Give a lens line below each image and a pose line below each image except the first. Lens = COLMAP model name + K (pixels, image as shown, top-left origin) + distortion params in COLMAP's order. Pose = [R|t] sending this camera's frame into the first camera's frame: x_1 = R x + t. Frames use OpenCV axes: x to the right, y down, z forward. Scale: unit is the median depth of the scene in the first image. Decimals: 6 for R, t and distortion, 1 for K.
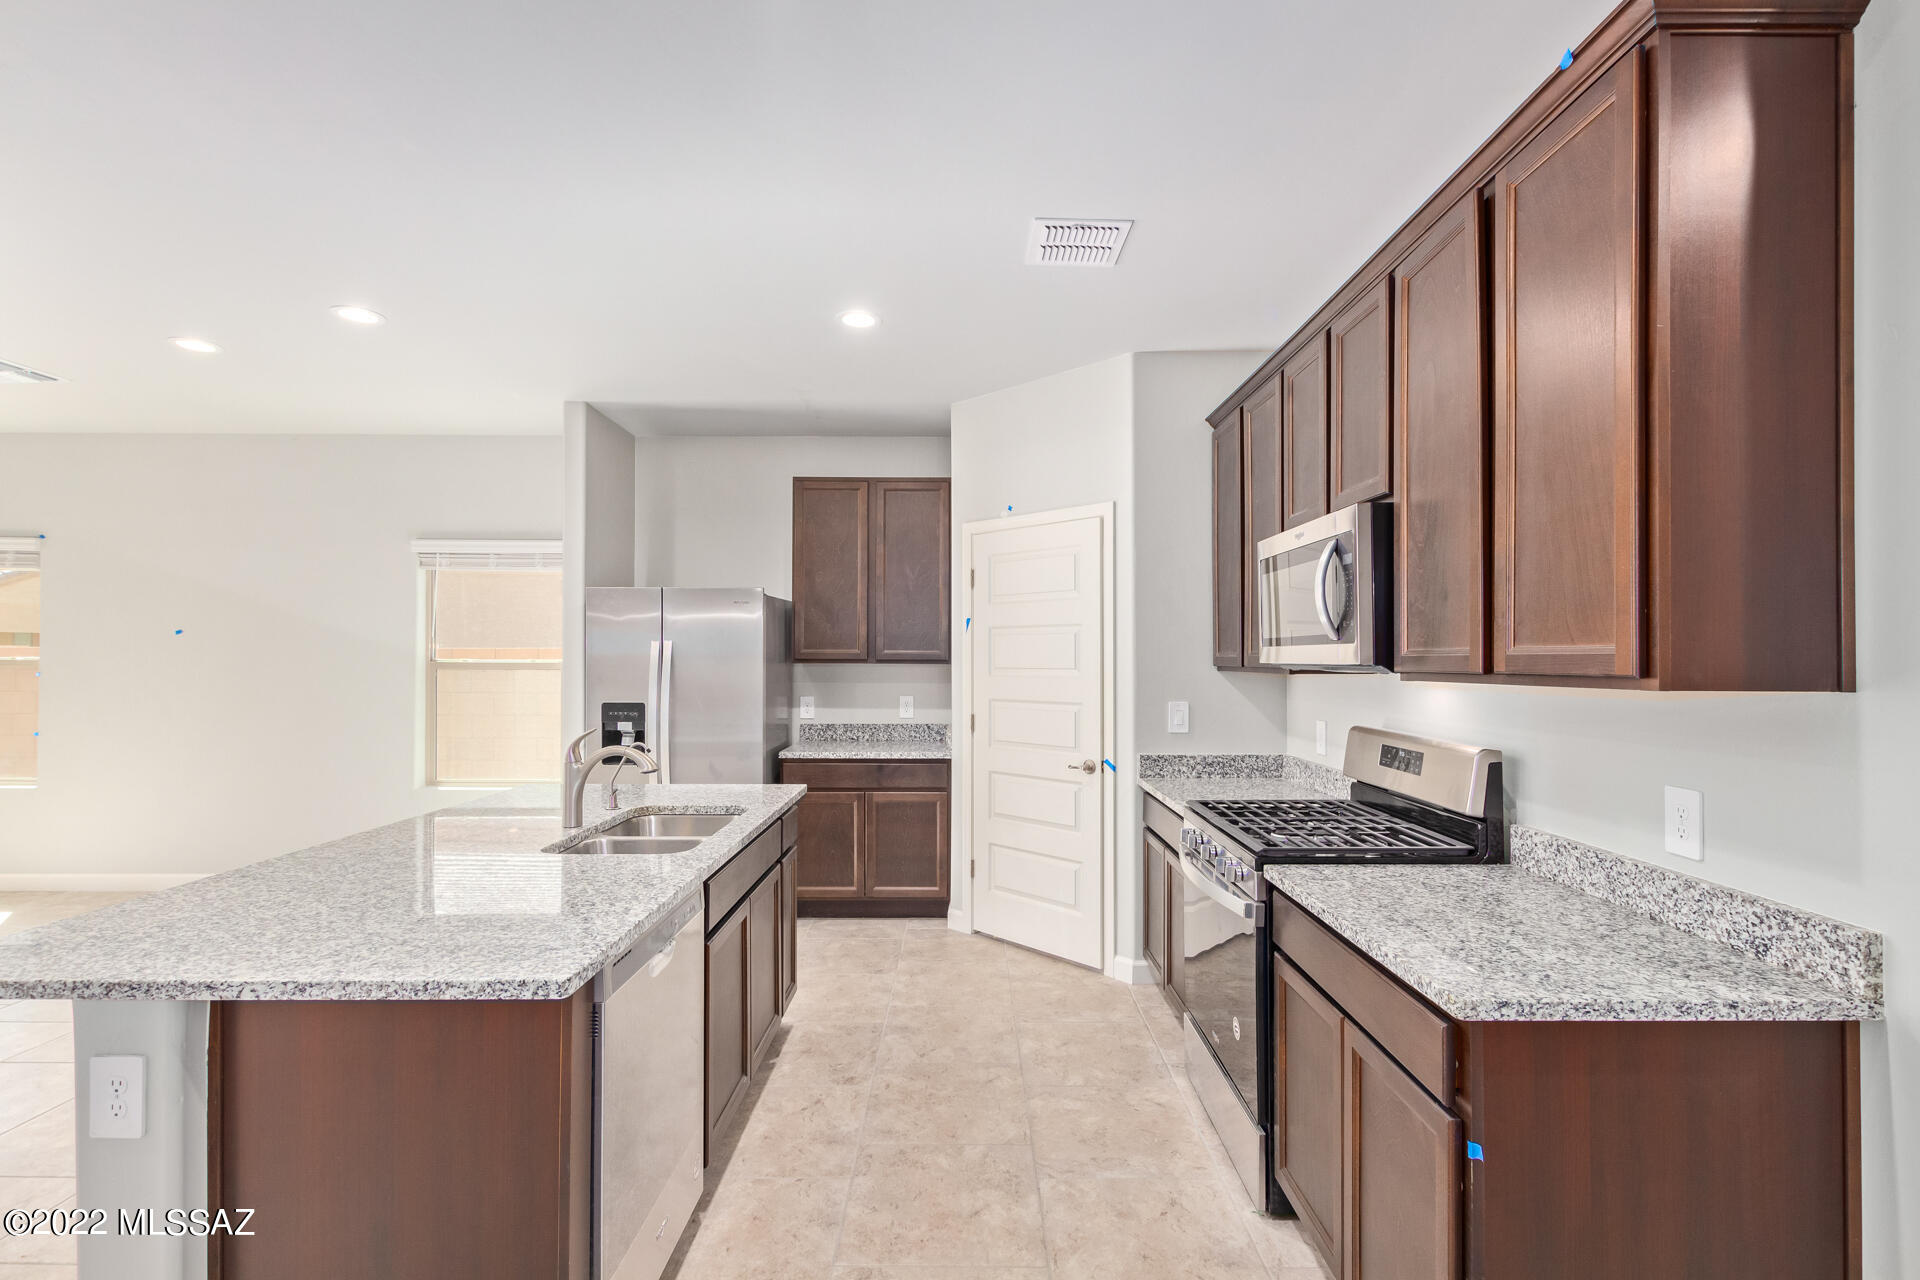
lens RADIAL K [[879.1, 0, 963.2], [0, 879.1, 653.1], [0, 0, 1]] dist [0.009771, -0.002752]
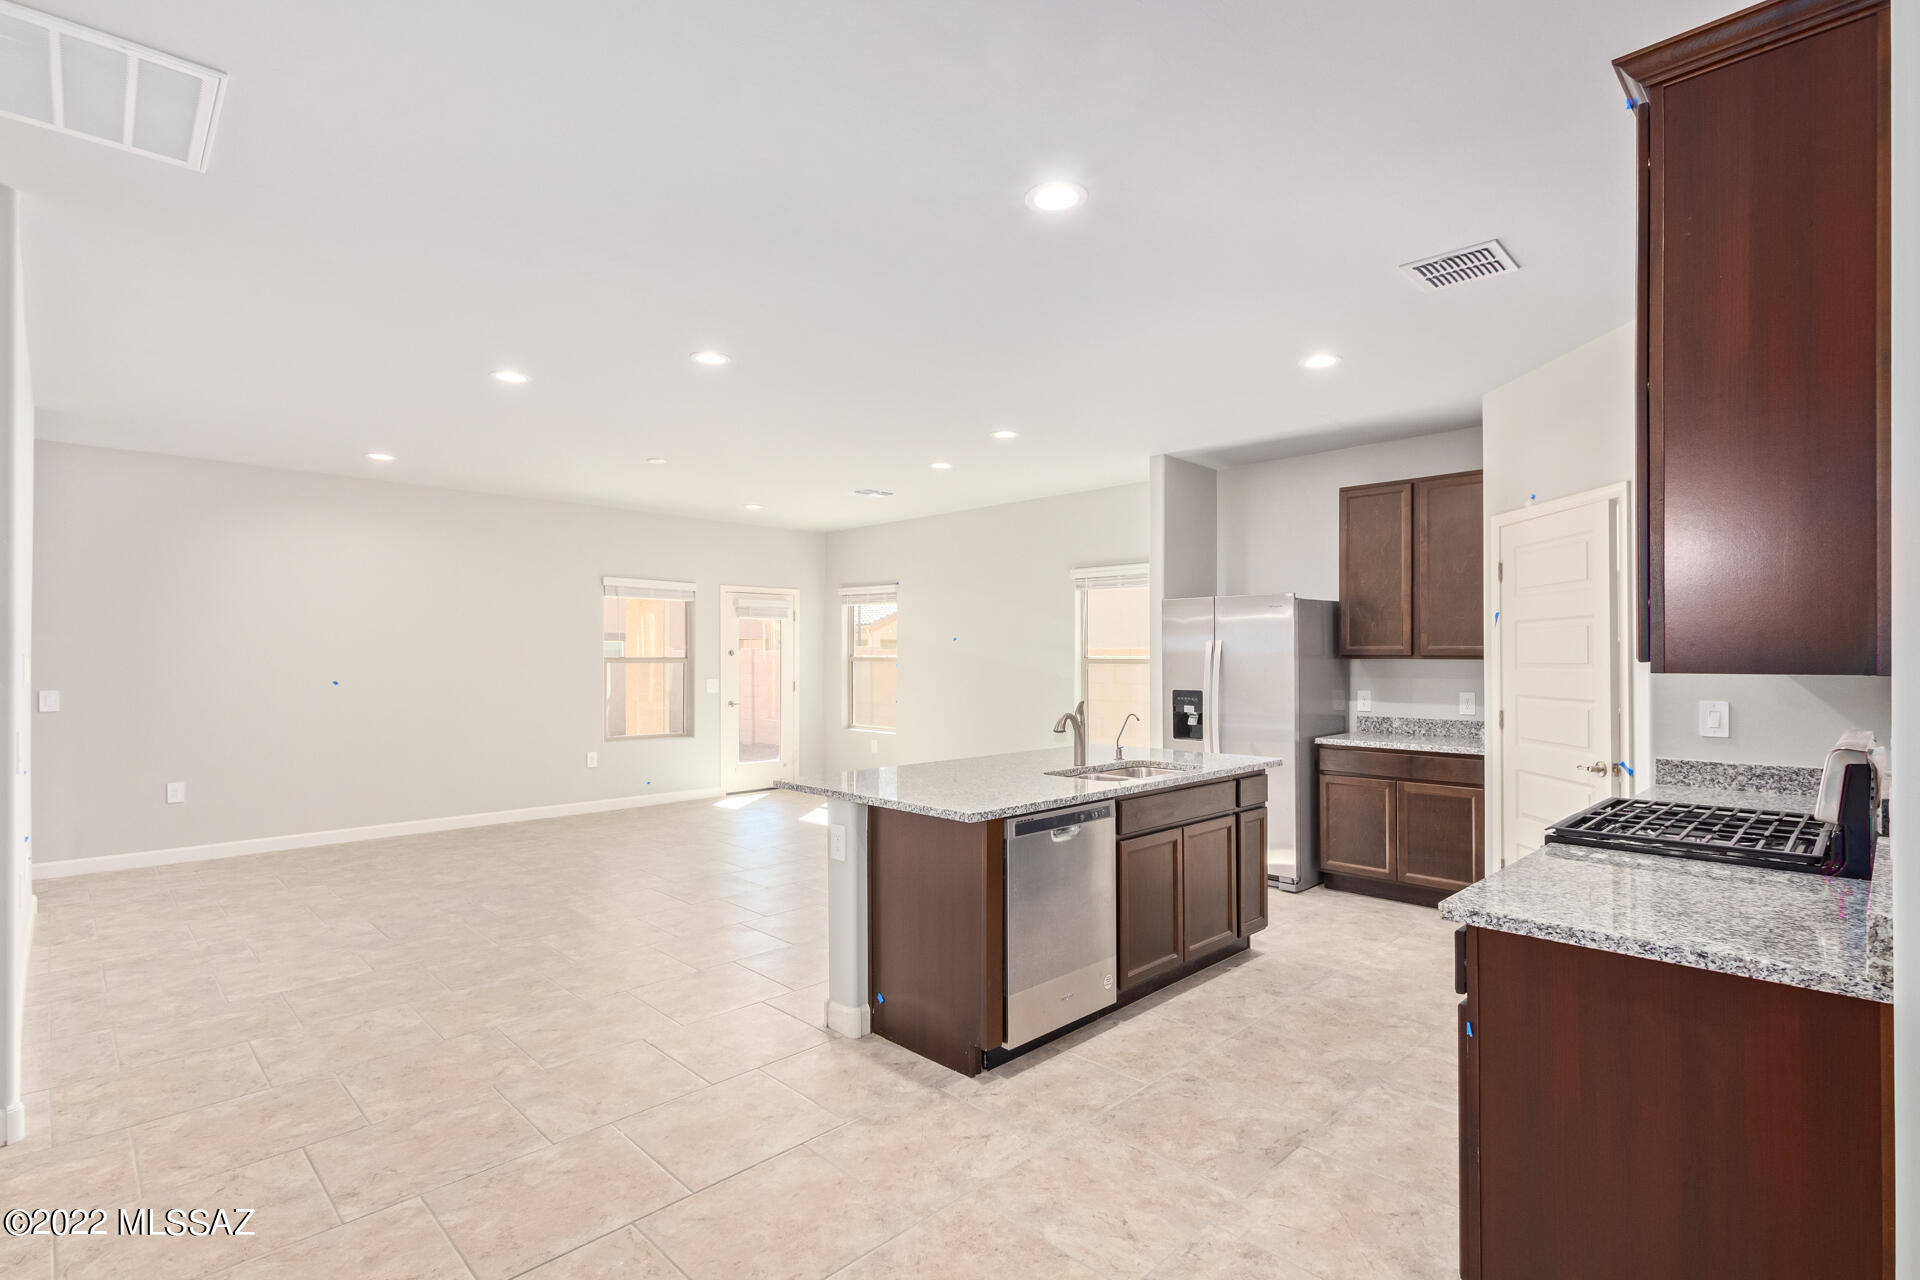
lens RADIAL K [[904.3, 0, 962.0], [0, 904.3, 653.0], [0, 0, 1]] dist [0.003254, -0.000199]
pose [[0.704063, -0.005228, -0.710119, 0.357155], [0.005152, 0.999984, -0.002254, 0.005615], [0.710119, -0.002071, 0.704078, -0.161116]]
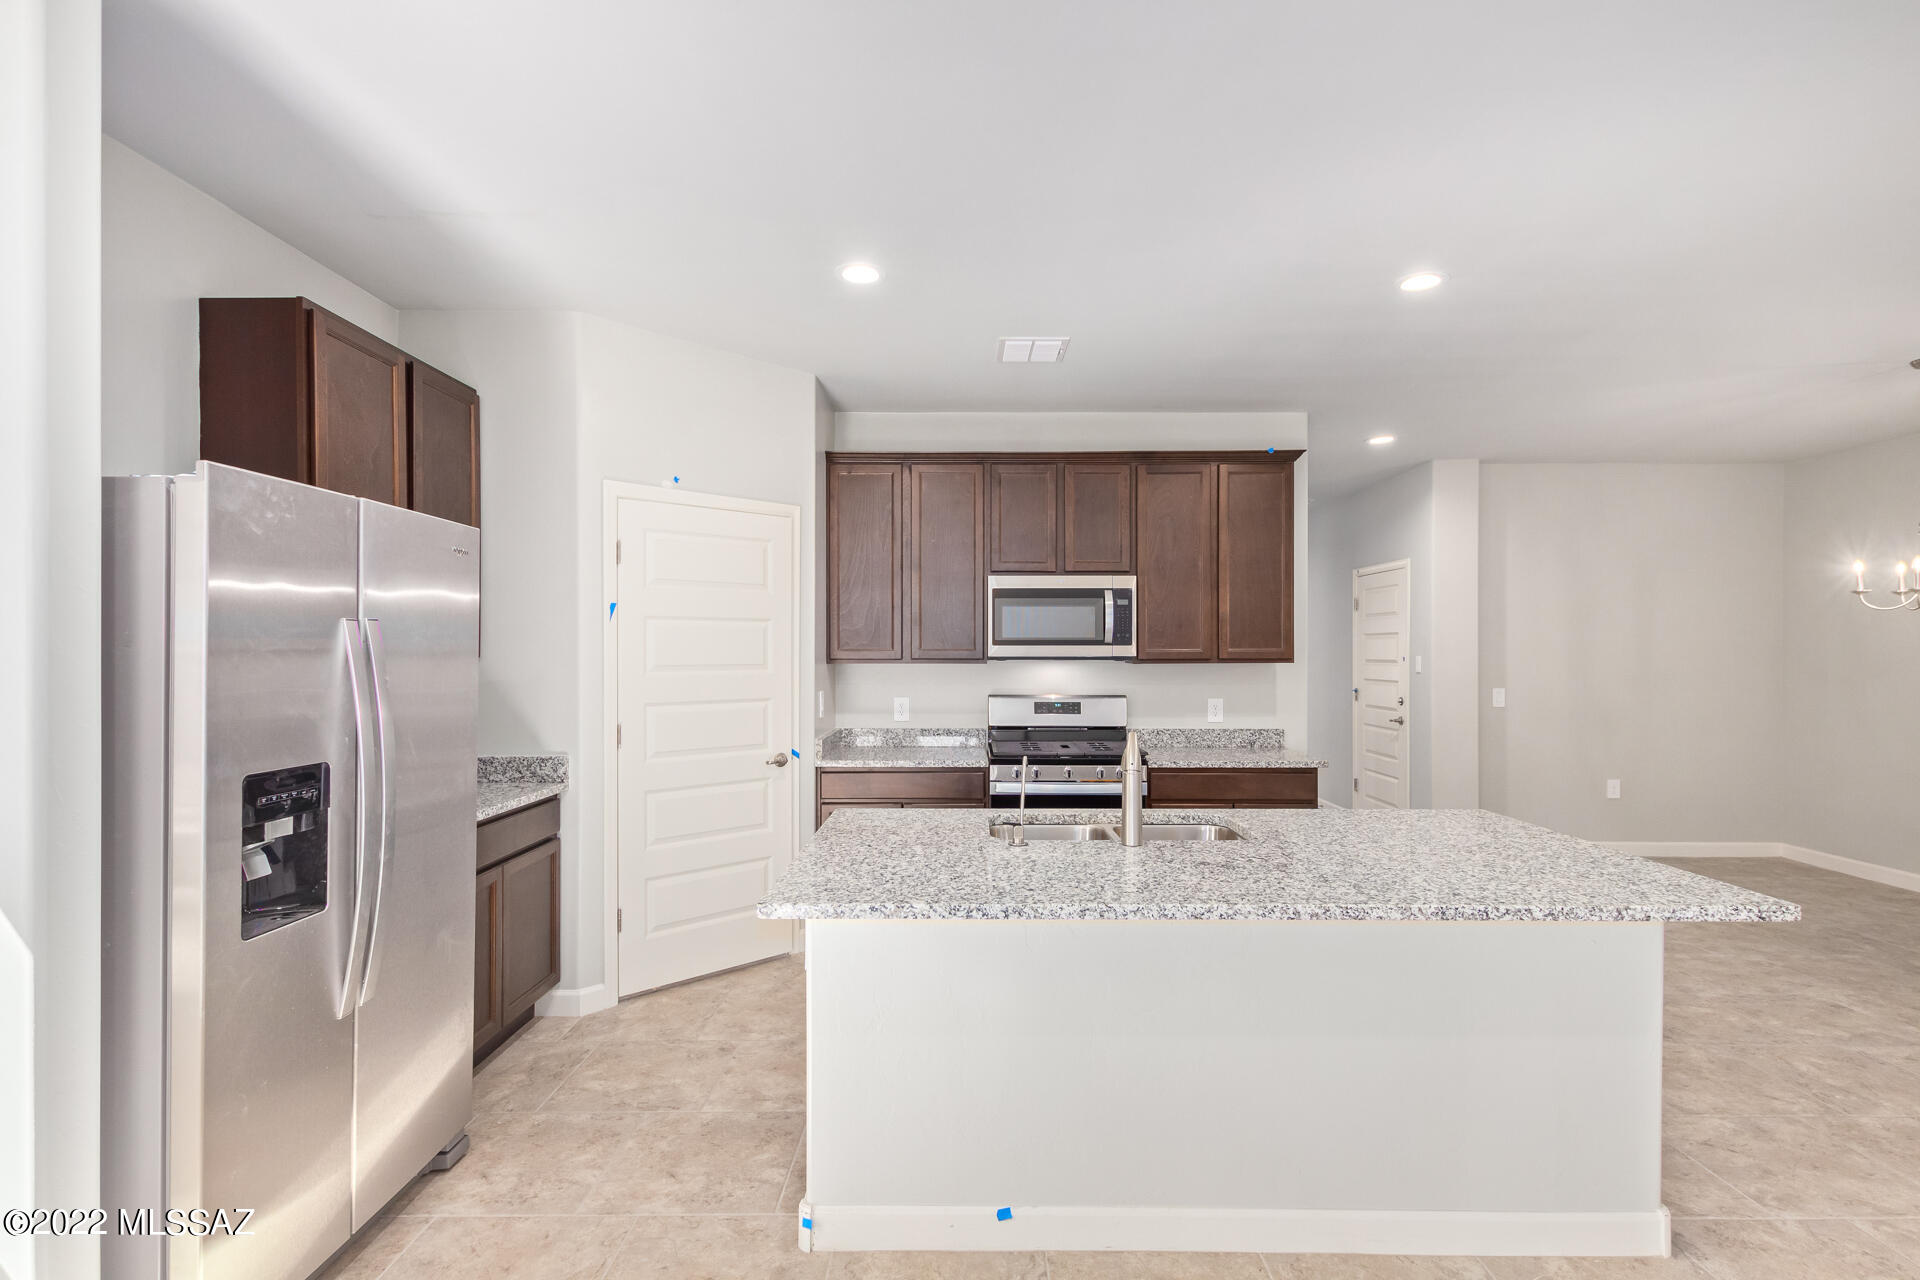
lens RADIAL K [[904.3, 0, 964.6], [0, 904.3, 644.6], [0, 0, 1]] dist [0.003254, -0.000199]
pose [[0.000691, 0.006634, 0.999978, -0.939763], [-0.005099, 0.999965, -0.006631, 0.001309], [-0.999987, -0.005094, 0.000725, 0.809862]]
